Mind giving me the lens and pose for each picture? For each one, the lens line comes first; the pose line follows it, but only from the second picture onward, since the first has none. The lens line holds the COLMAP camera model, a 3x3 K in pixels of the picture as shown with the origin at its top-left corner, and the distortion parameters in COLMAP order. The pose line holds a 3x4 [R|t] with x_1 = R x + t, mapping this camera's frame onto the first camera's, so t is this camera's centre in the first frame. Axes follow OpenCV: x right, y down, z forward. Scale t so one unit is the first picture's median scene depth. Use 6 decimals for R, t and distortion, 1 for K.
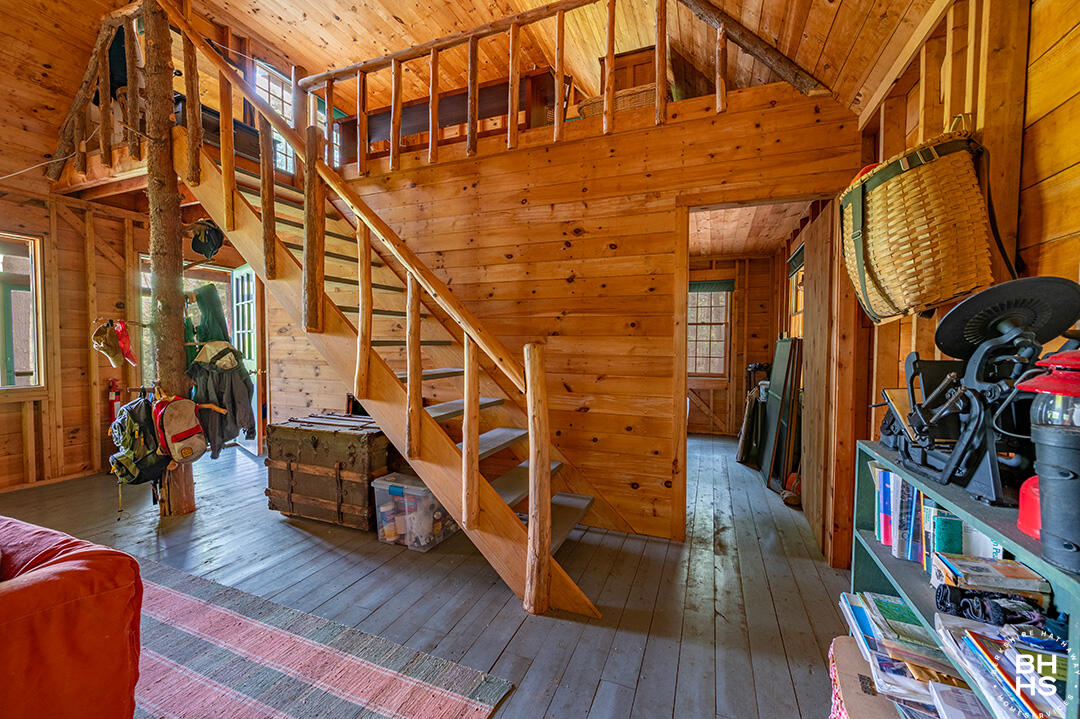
lens RADIAL K [[427.9, 0, 538.1], [0, 427.9, 360.5], [0, 0, 1]] dist [-0.000262, 0.000046]
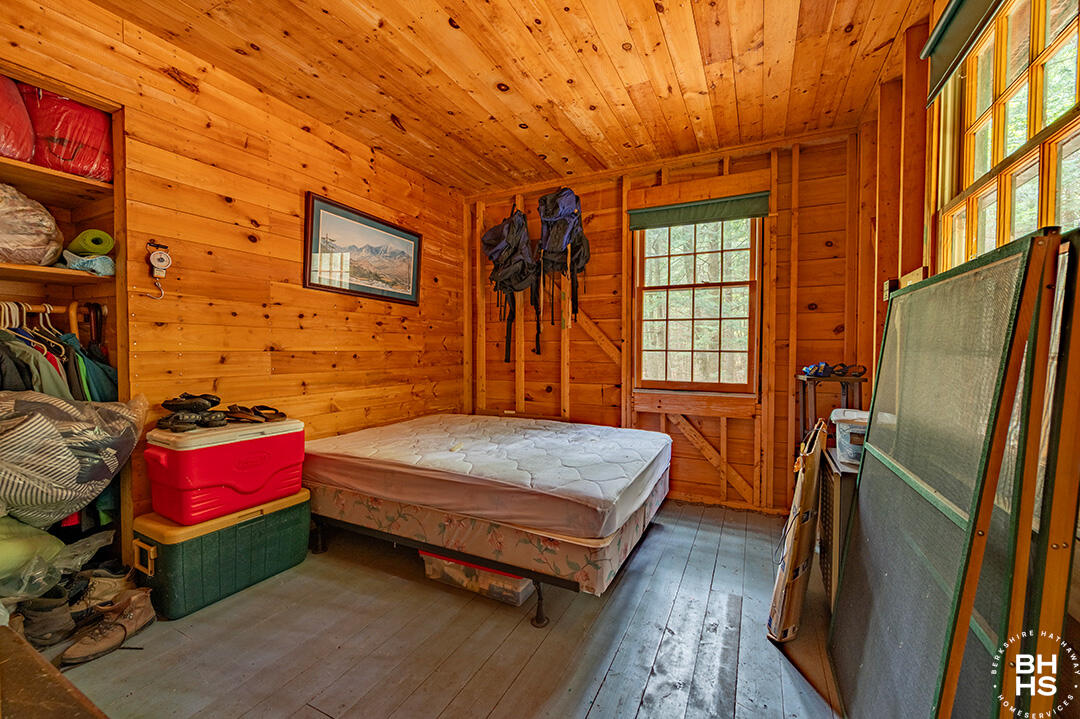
lens RADIAL K [[427.9, 0, 542.8], [0, 427.9, 356.6], [0, 0, 1]] dist [-0.000262, 0.000046]
pose [[0.996684, 0.003637, -0.081283, 0.241136], [-0.005314, 0.999777, -0.020422, 0.009313], [0.081191, 0.020786, 0.996482, 0.495003]]
